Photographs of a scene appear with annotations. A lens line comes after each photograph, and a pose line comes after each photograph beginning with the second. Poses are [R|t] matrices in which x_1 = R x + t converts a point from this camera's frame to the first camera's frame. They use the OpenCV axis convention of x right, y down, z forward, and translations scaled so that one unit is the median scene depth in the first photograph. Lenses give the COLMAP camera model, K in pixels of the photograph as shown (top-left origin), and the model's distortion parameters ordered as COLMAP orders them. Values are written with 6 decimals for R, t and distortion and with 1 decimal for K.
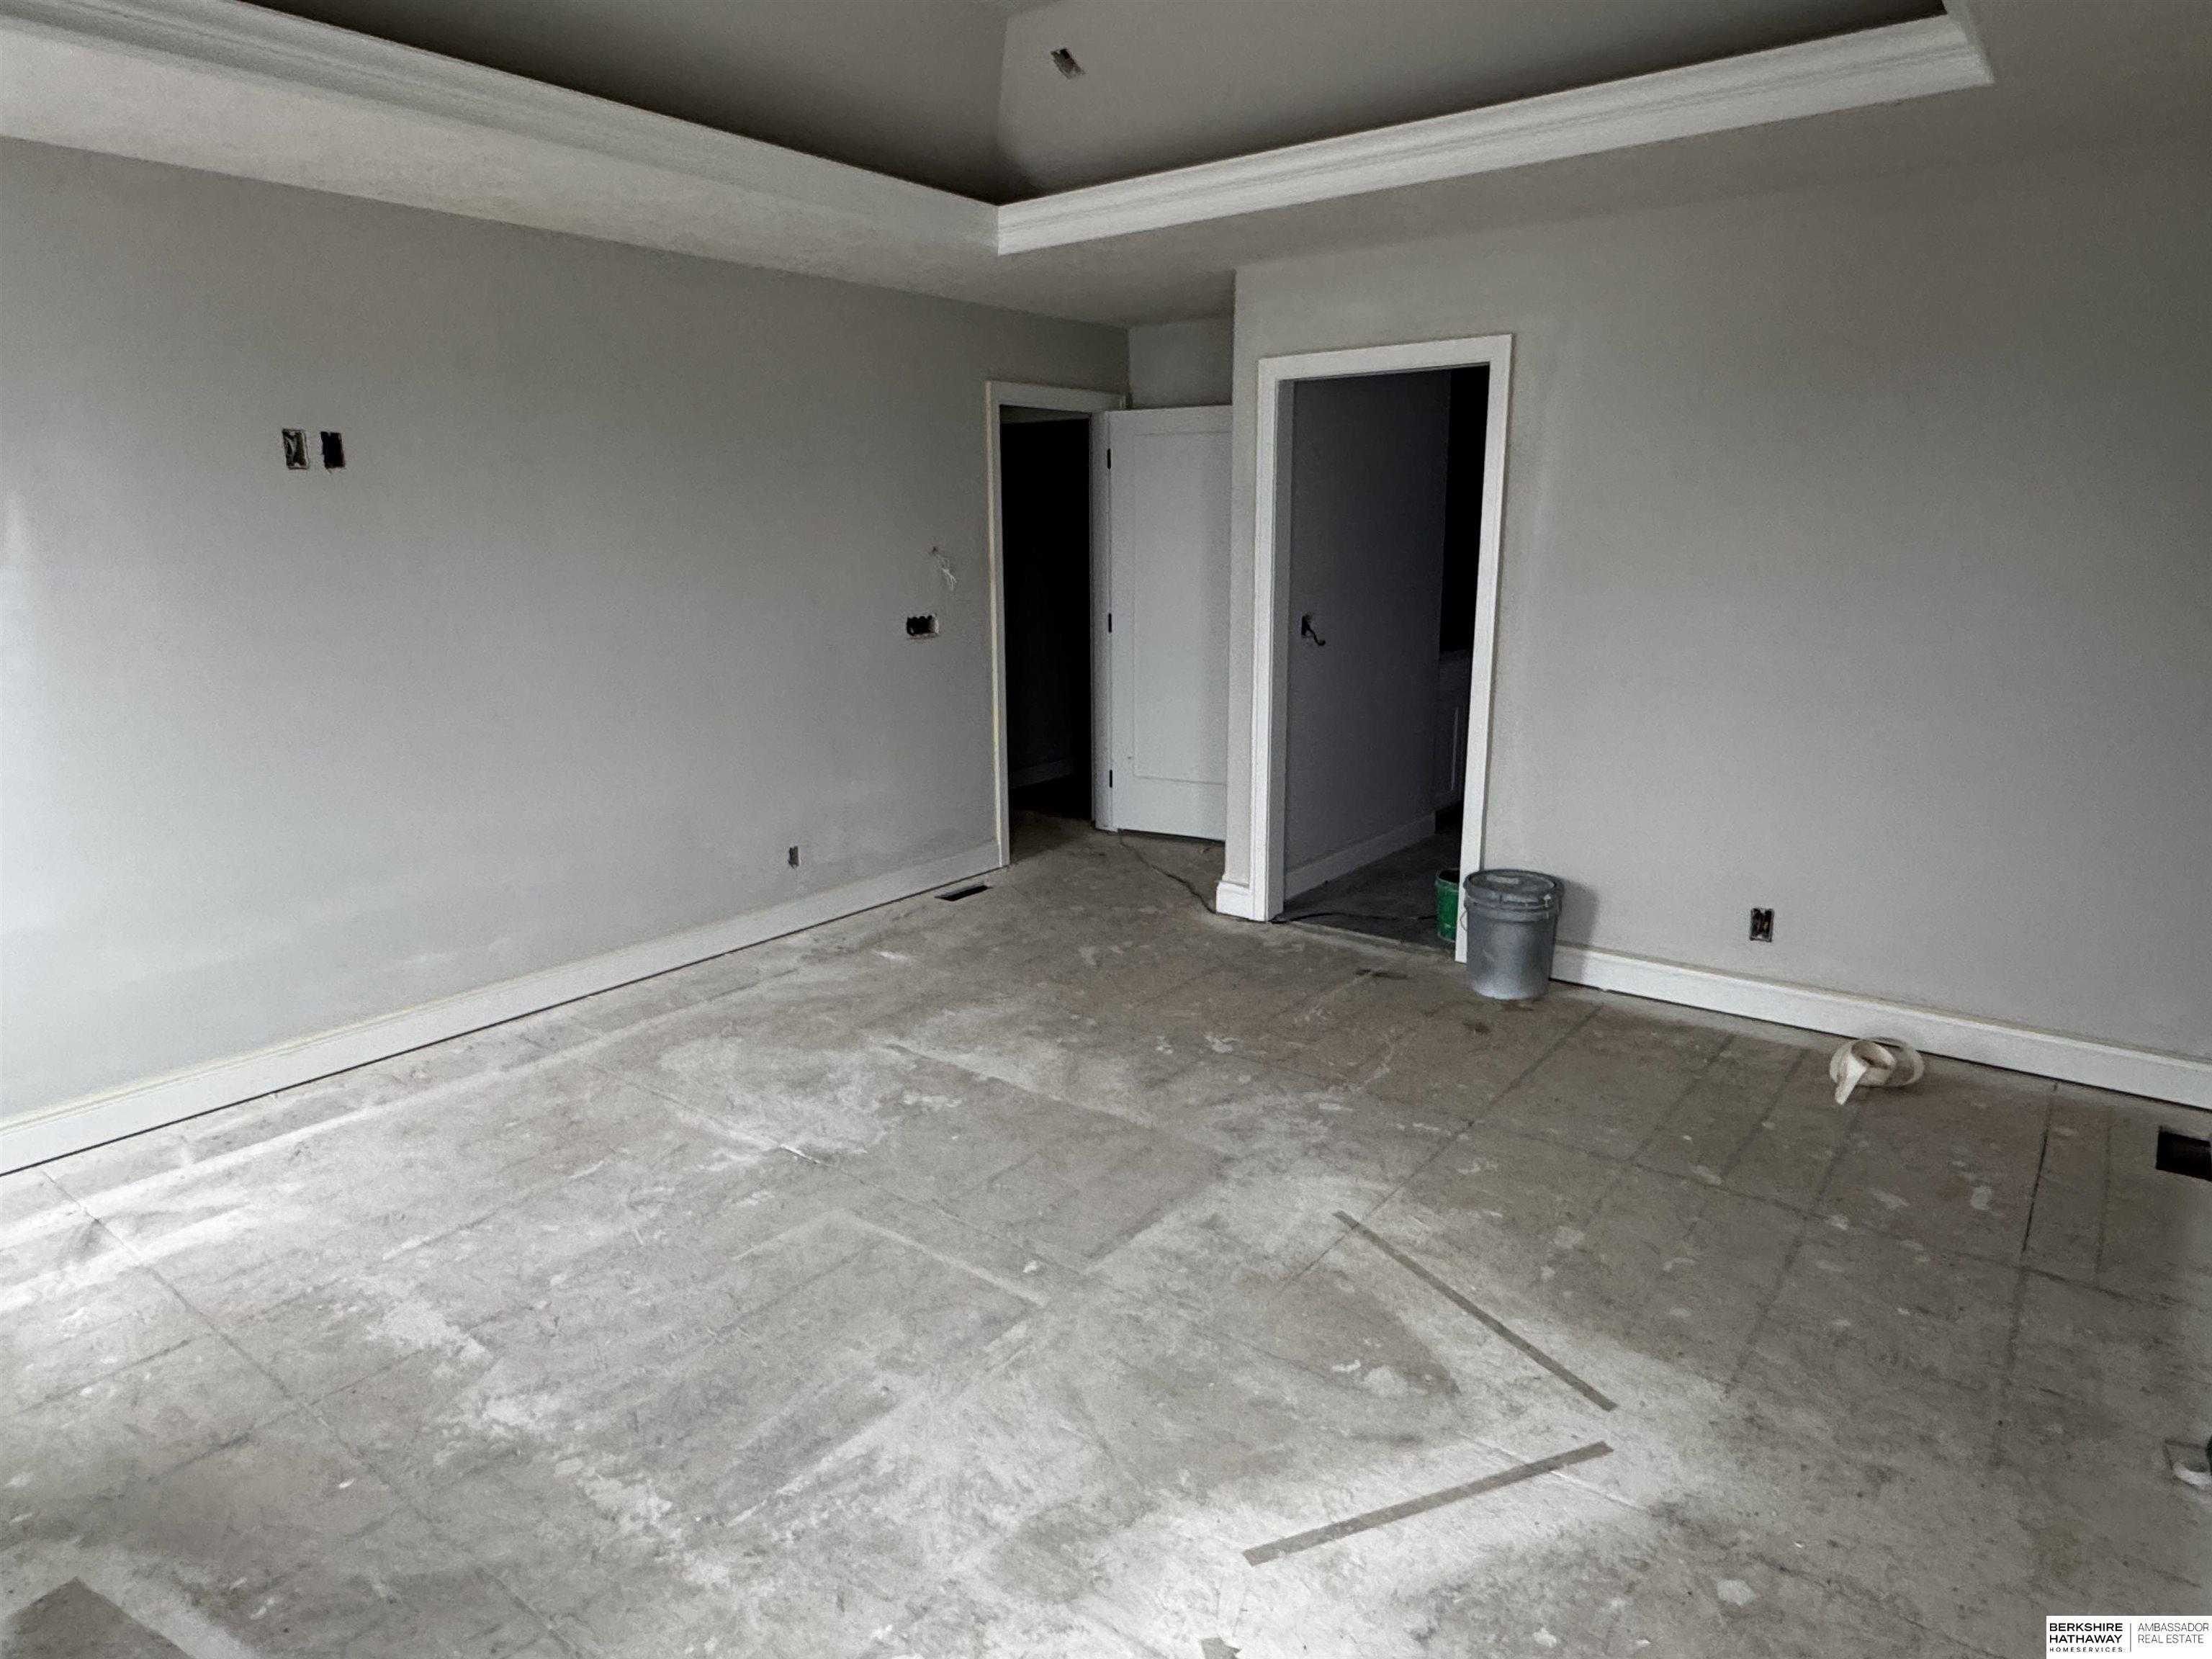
lens RADIAL K [[1345.8, 0, 1104.9], [0, 1345.8, 831.9], [0, 0, 1]] dist [0.002022, -0.001792]
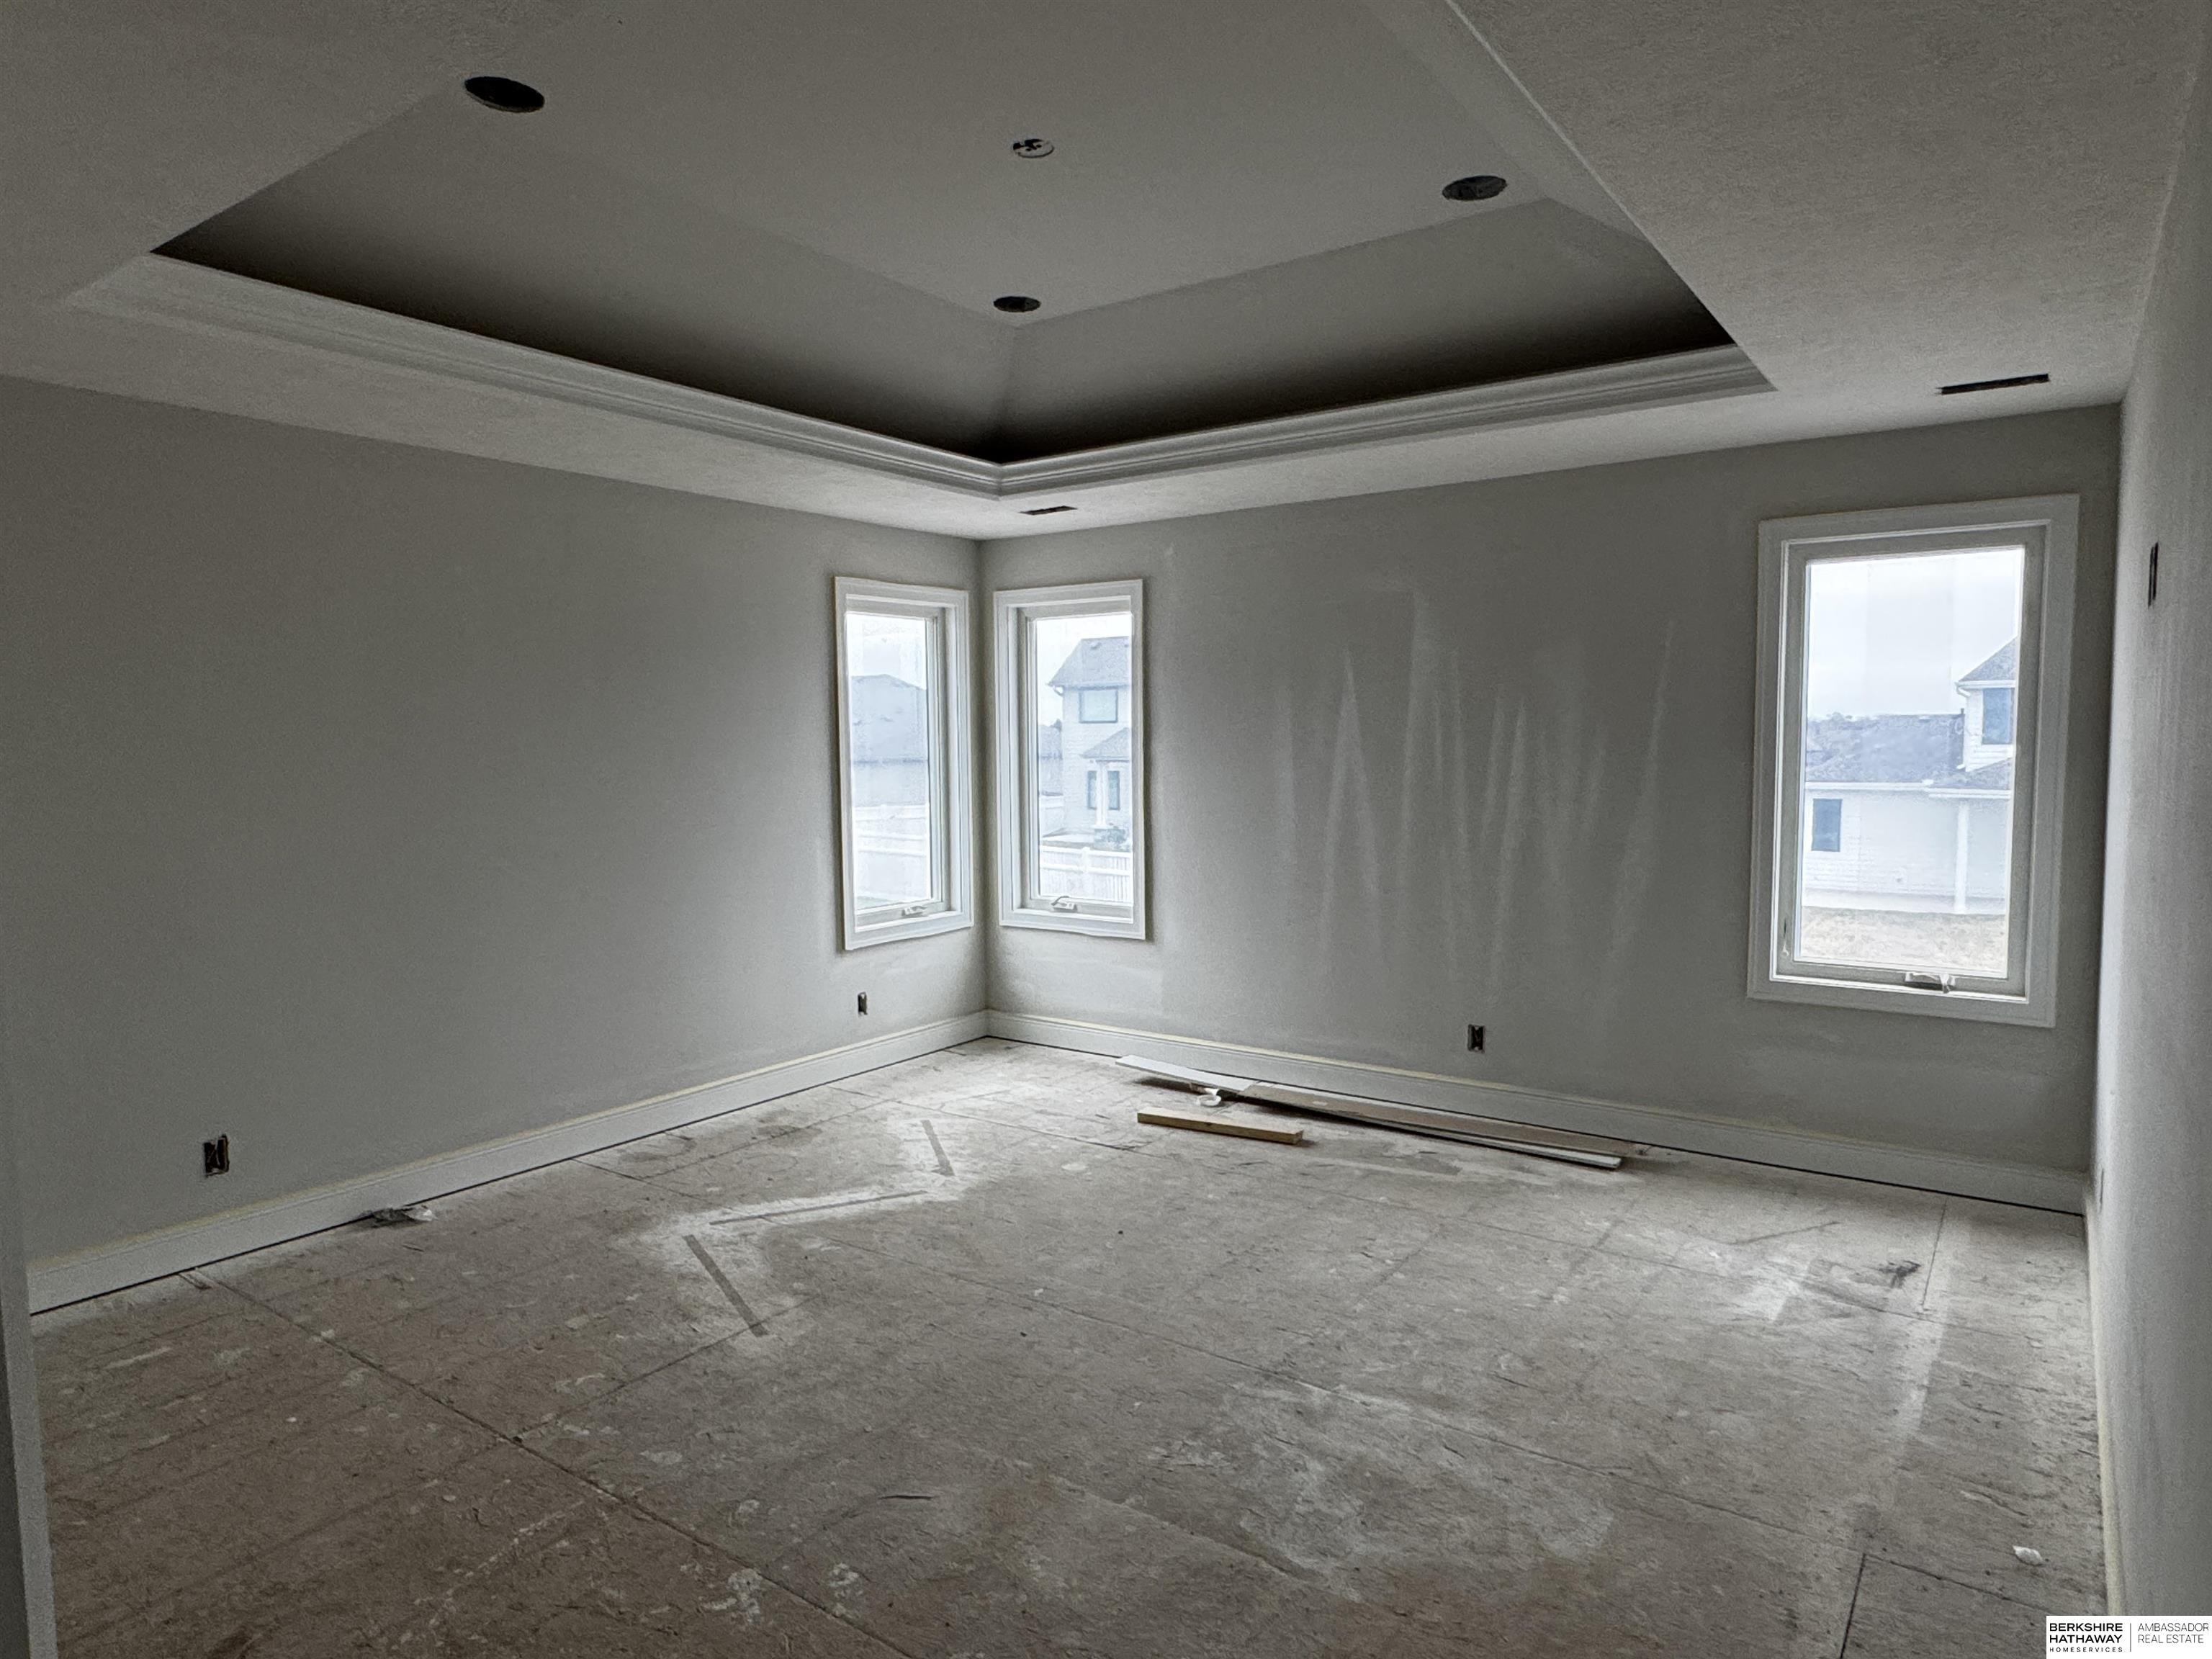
lens RADIAL K [[1345.8, 0, 1098.3], [0, 1345.8, 816.5], [0, 0, 1]] dist [0.002022, -0.001792]
pose [[-0.999169, 0.021891, -0.034375, -0.072763], [0.011232, 0.958735, 0.284078, -0.432276], [0.039175, 0.283456, -0.958185, 1.949142]]
